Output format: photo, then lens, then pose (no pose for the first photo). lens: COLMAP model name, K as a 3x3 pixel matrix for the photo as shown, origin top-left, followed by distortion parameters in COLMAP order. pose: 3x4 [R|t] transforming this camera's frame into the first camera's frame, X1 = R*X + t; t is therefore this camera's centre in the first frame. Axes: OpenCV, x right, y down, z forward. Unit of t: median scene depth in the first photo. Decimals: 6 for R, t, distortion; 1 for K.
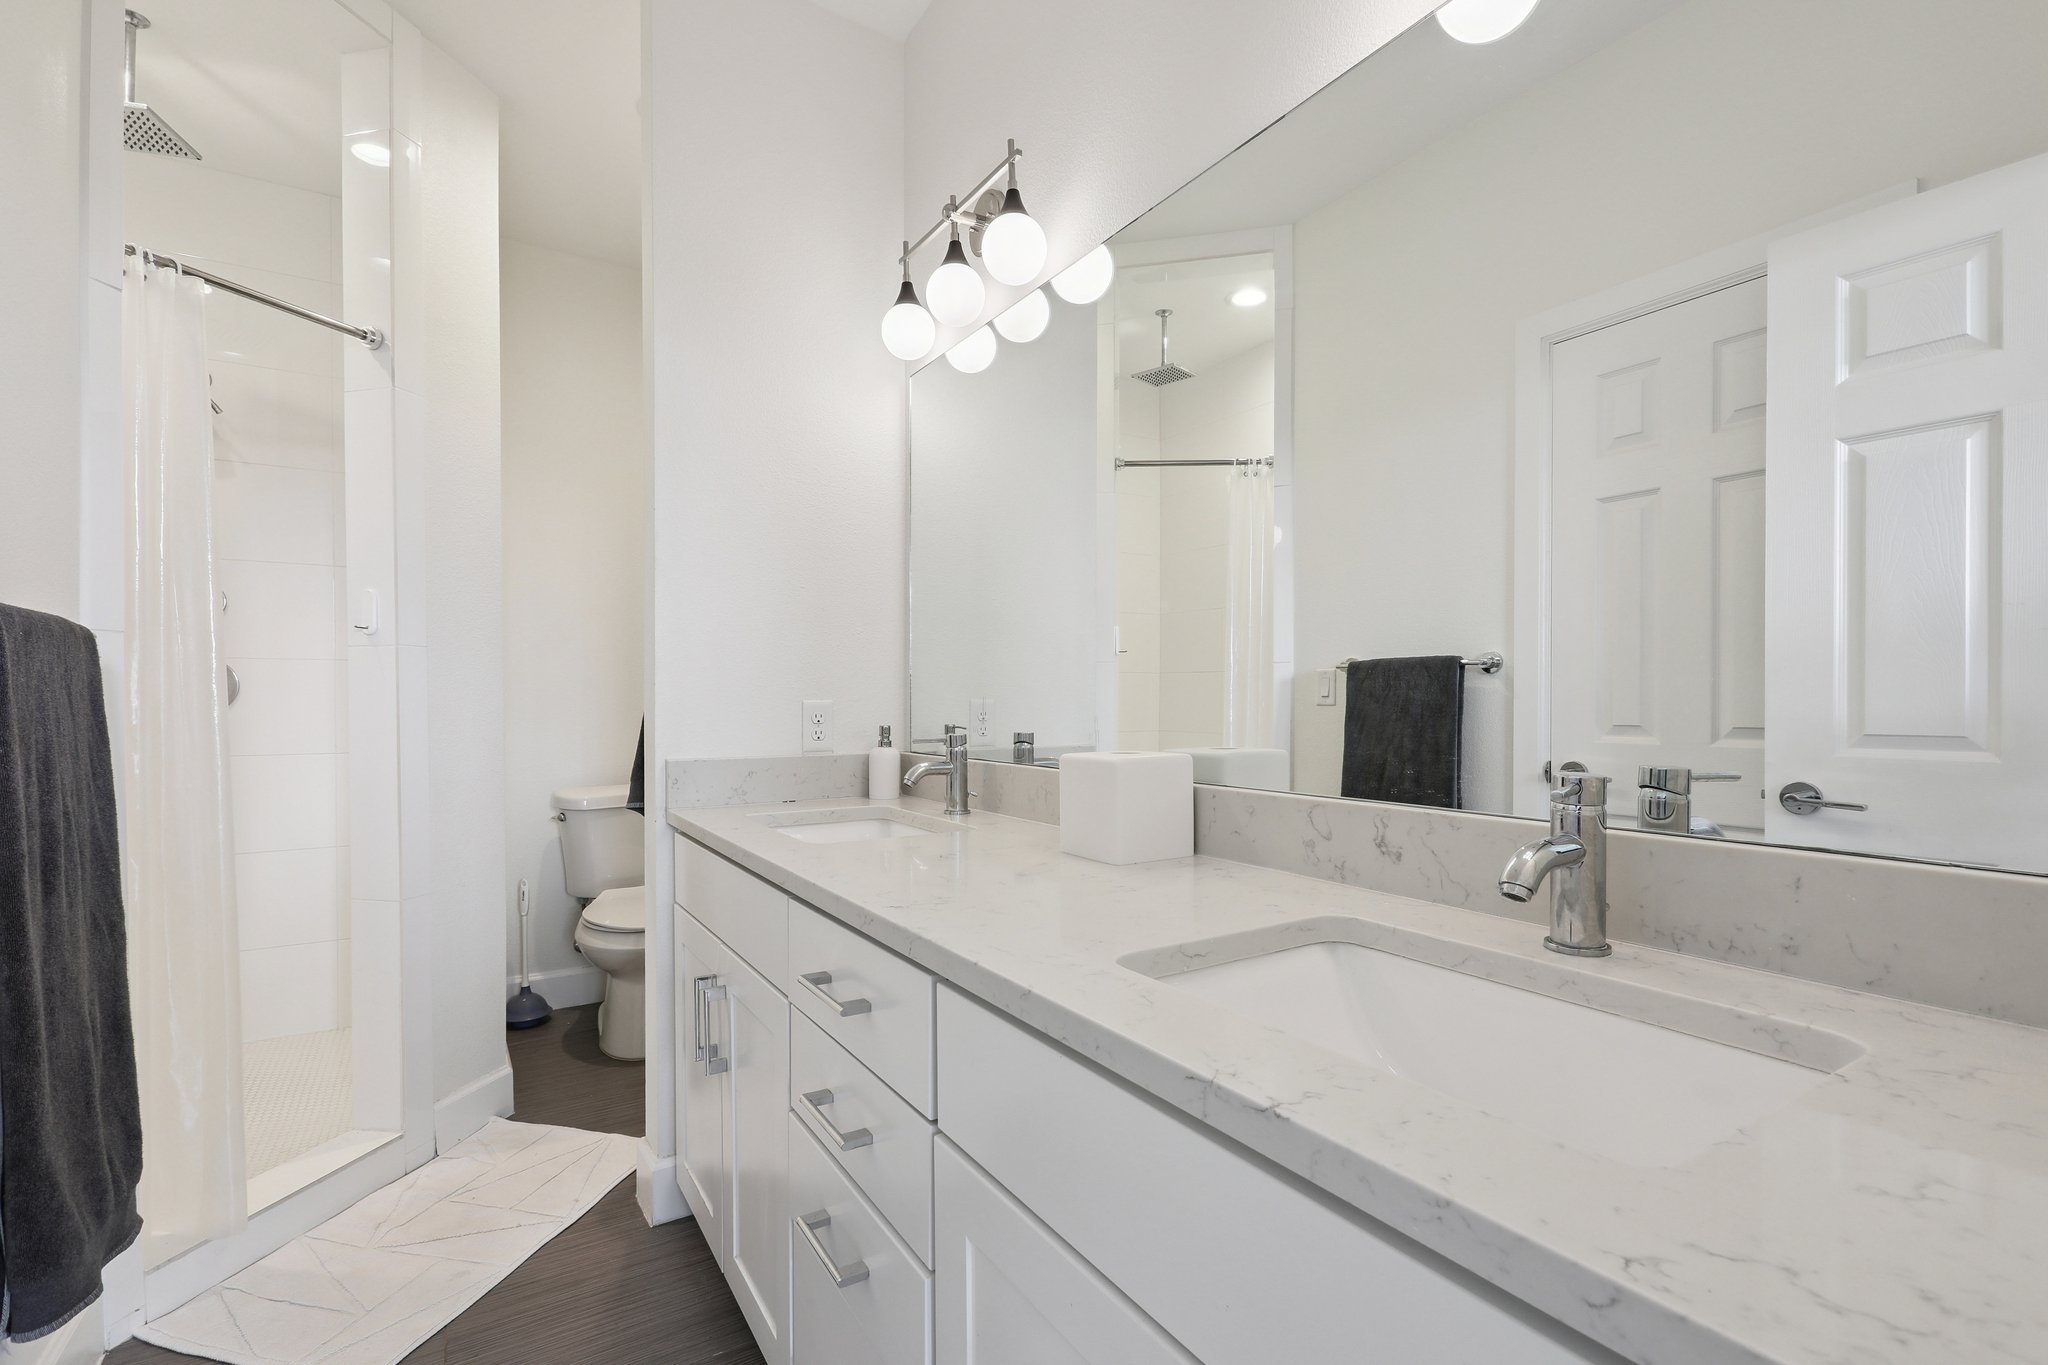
lens RADIAL K [[926.4, 0, 1022.3], [0, 926.4, 697.6], [0, 0, 1]] dist [0.004550, -0.001555]
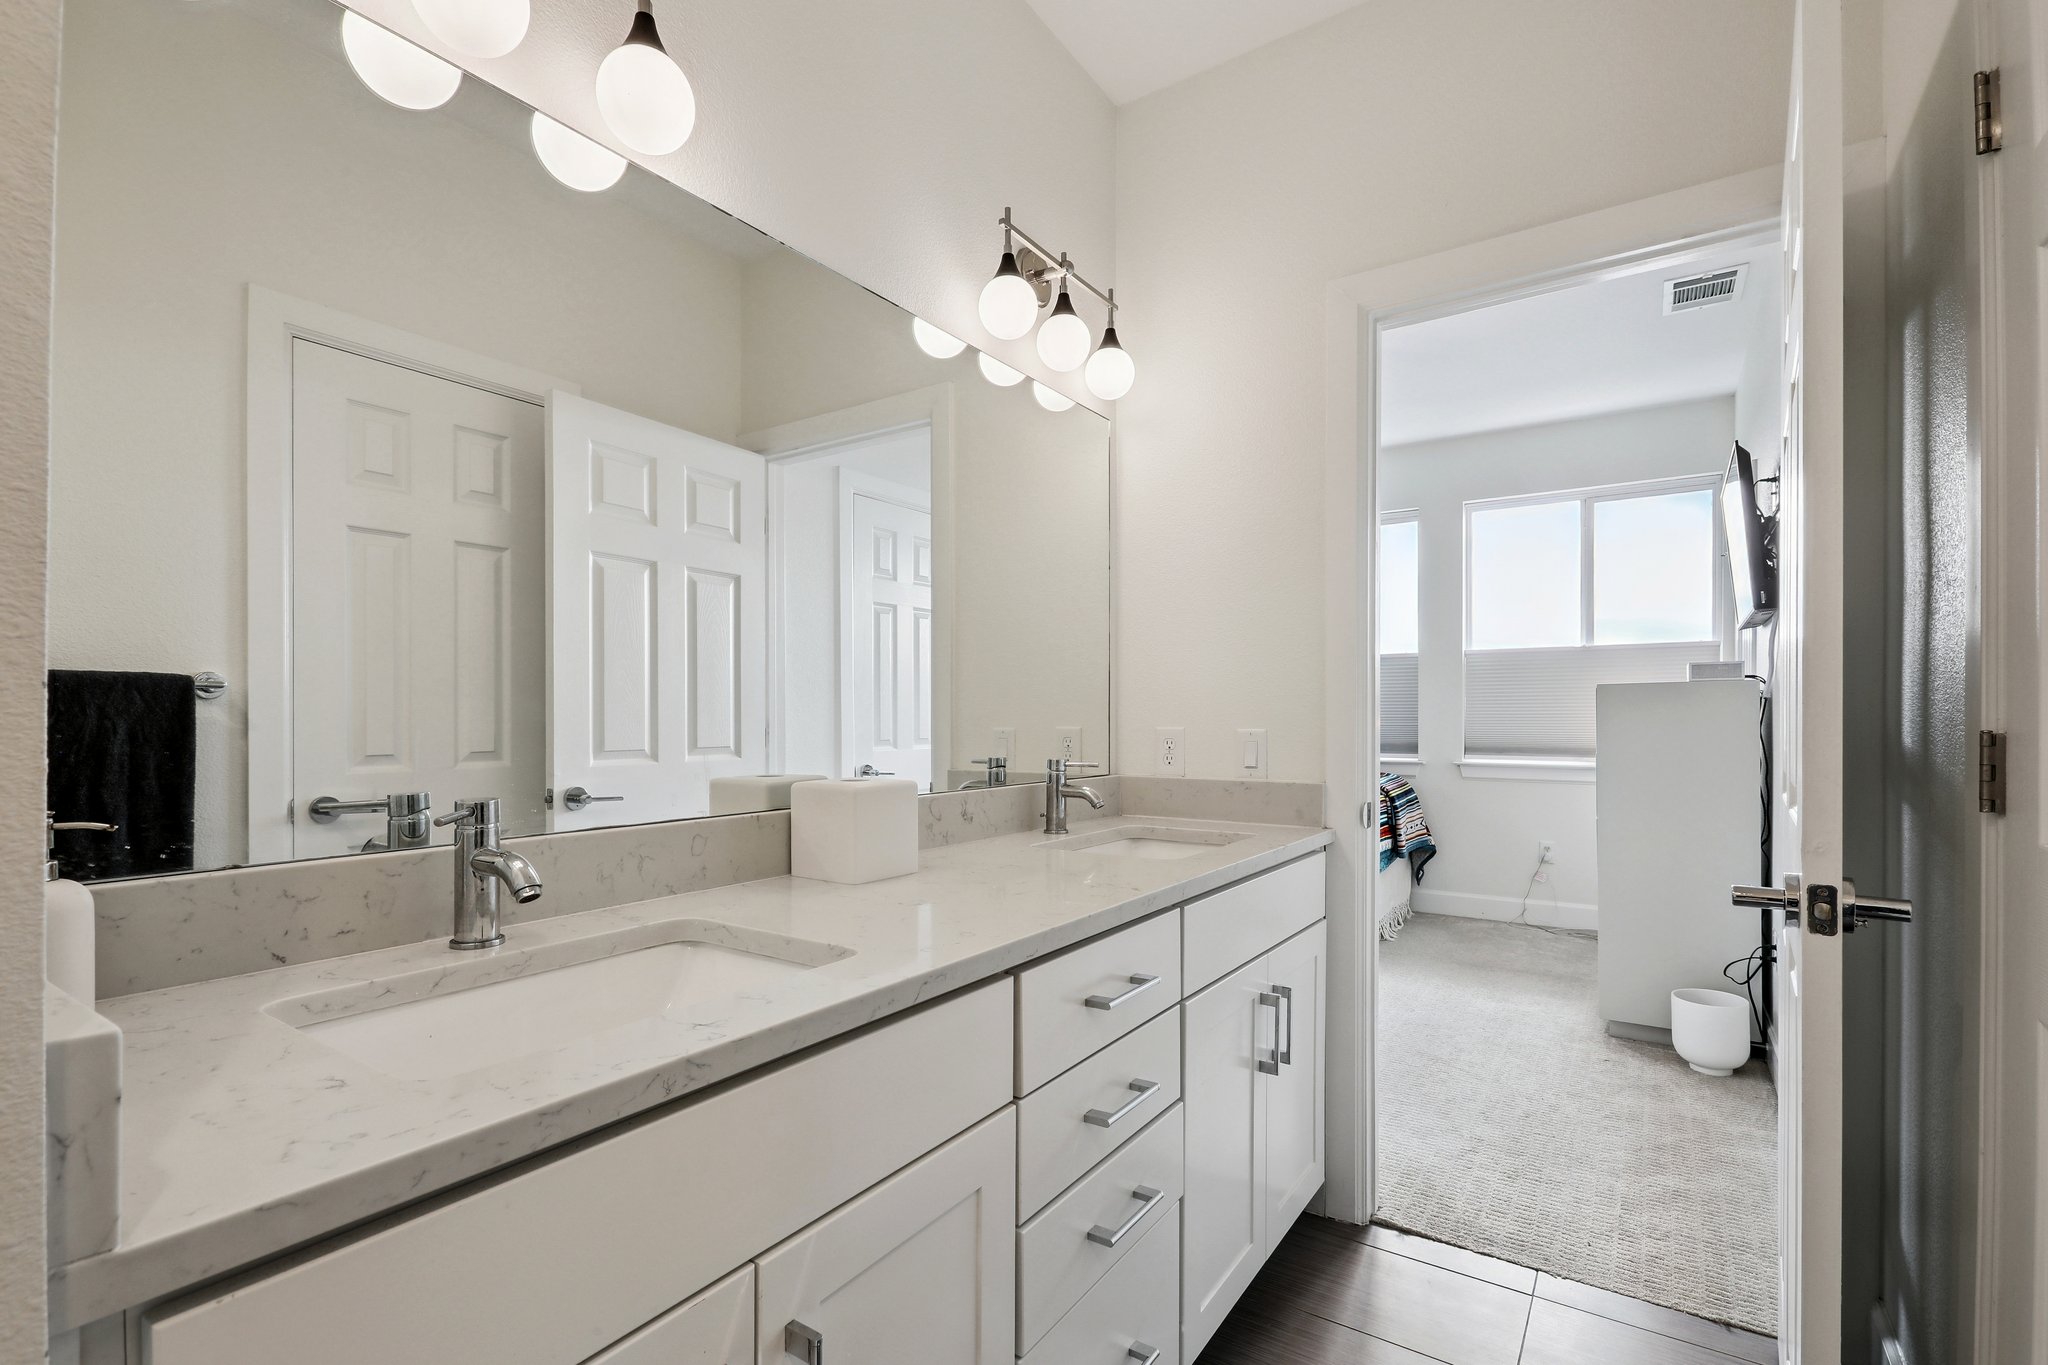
lens RADIAL K [[926.4, 0, 1023.9], [0, 926.4, 714.6], [0, 0, 1]] dist [0.004550, -0.001555]
pose [[-0.391315, 0.009043, 0.920213, -0.967016], [0.001322, 0.999956, -0.009264, -0.007322], [-0.920256, -0.002409, -0.391309, 1.245969]]
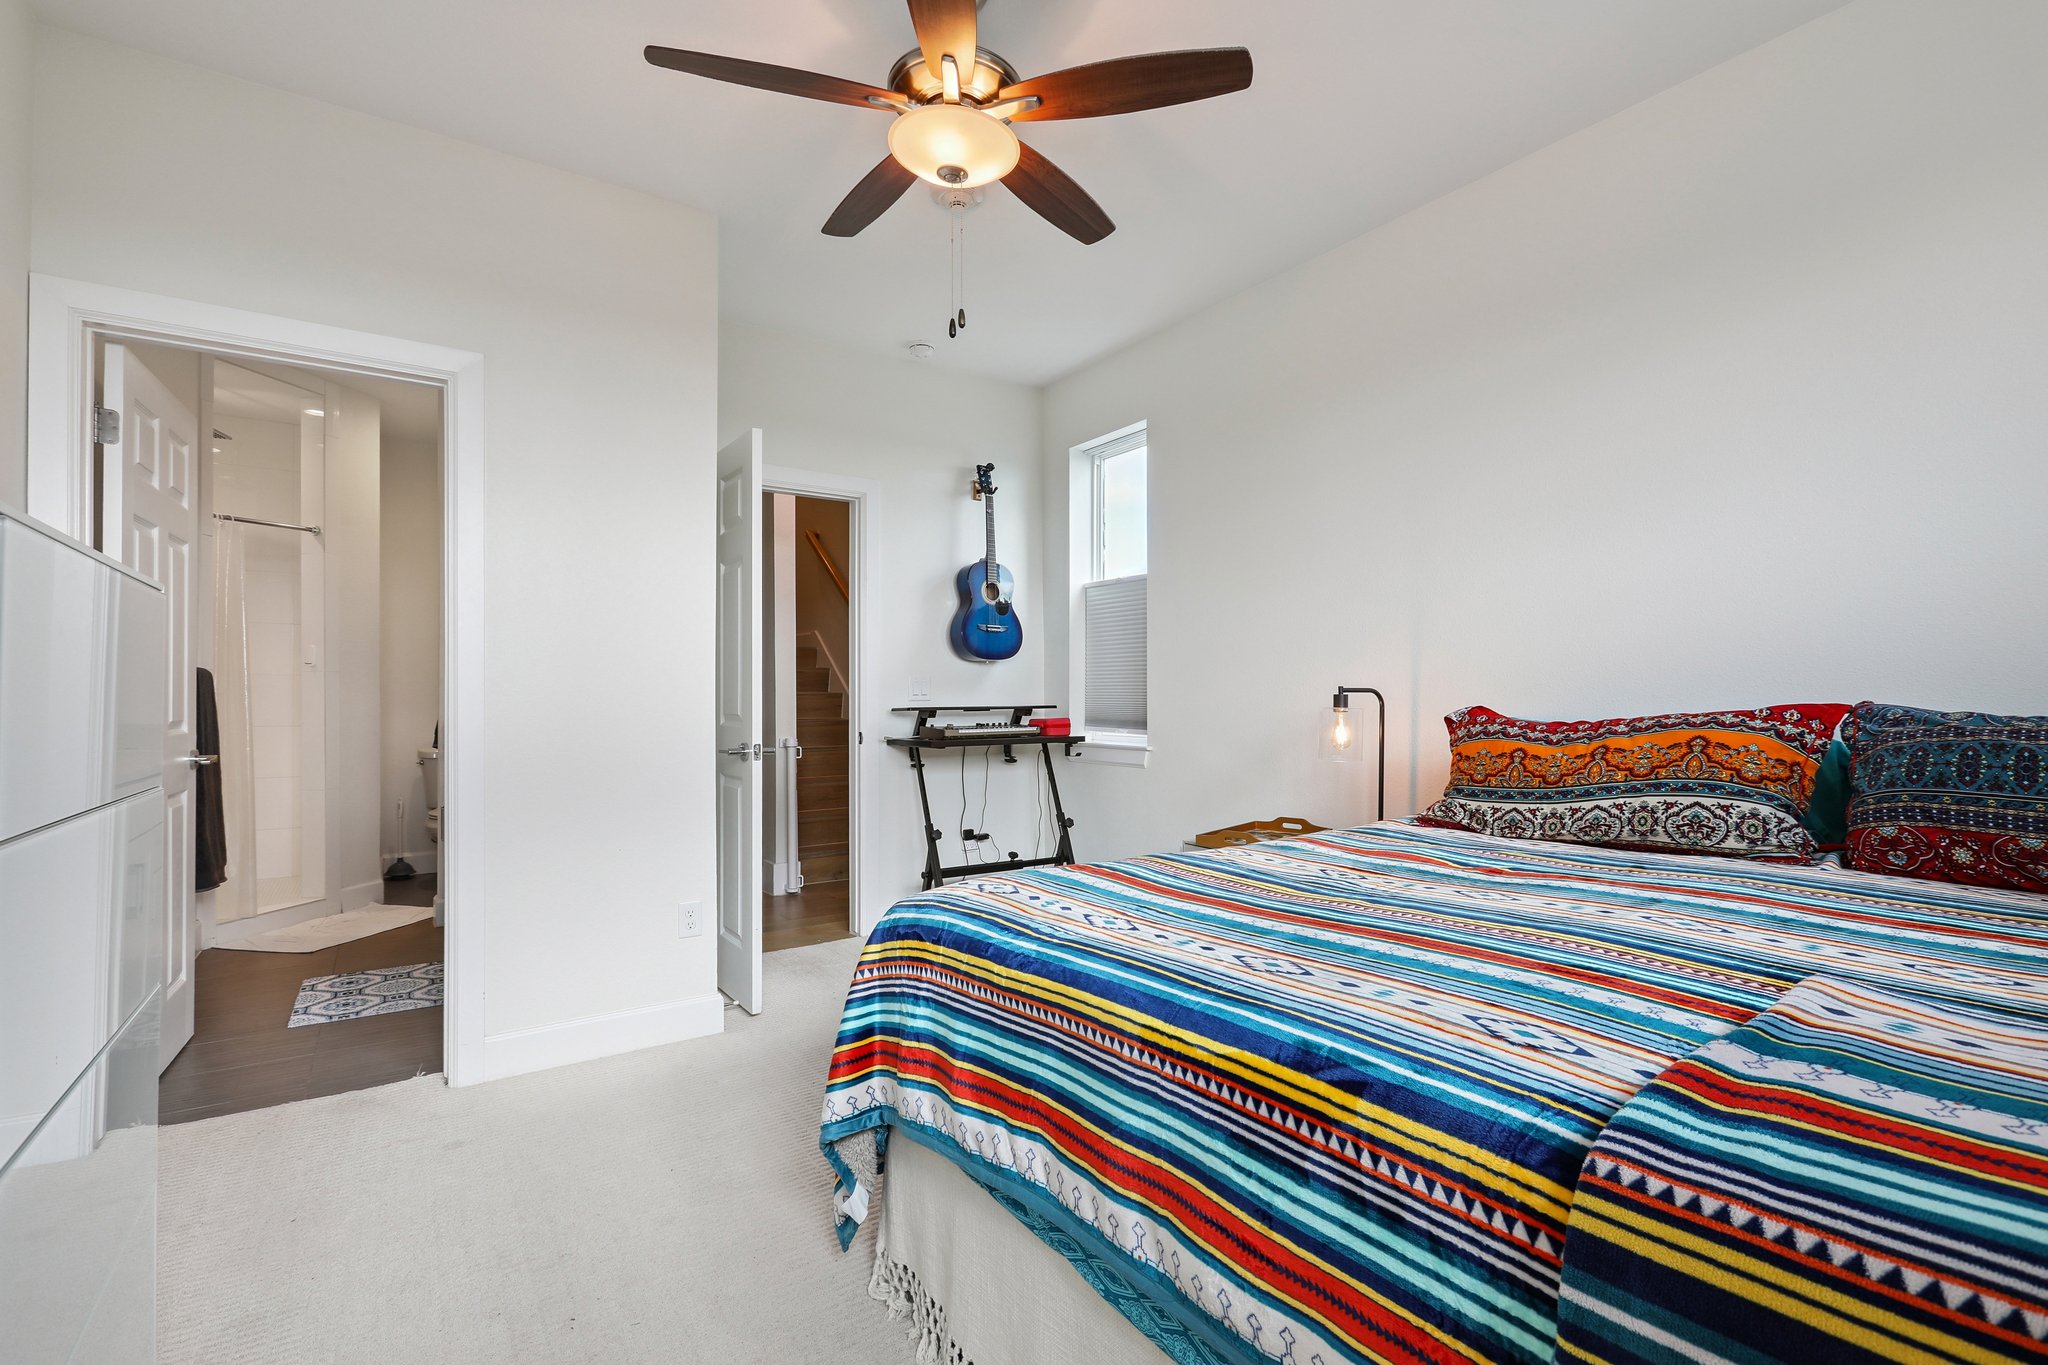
lens RADIAL K [[926.4, 0, 1014.1], [0, 926.4, 689.3], [0, 0, 1]] dist [0.004550, -0.001555]
pose [[0.999567, 0.007202, 0.028519, 0.572066], [-0.006951, 0.999936, -0.008901, -0.003415], [-0.028581, 0.008699, 0.999554, -0.792857]]
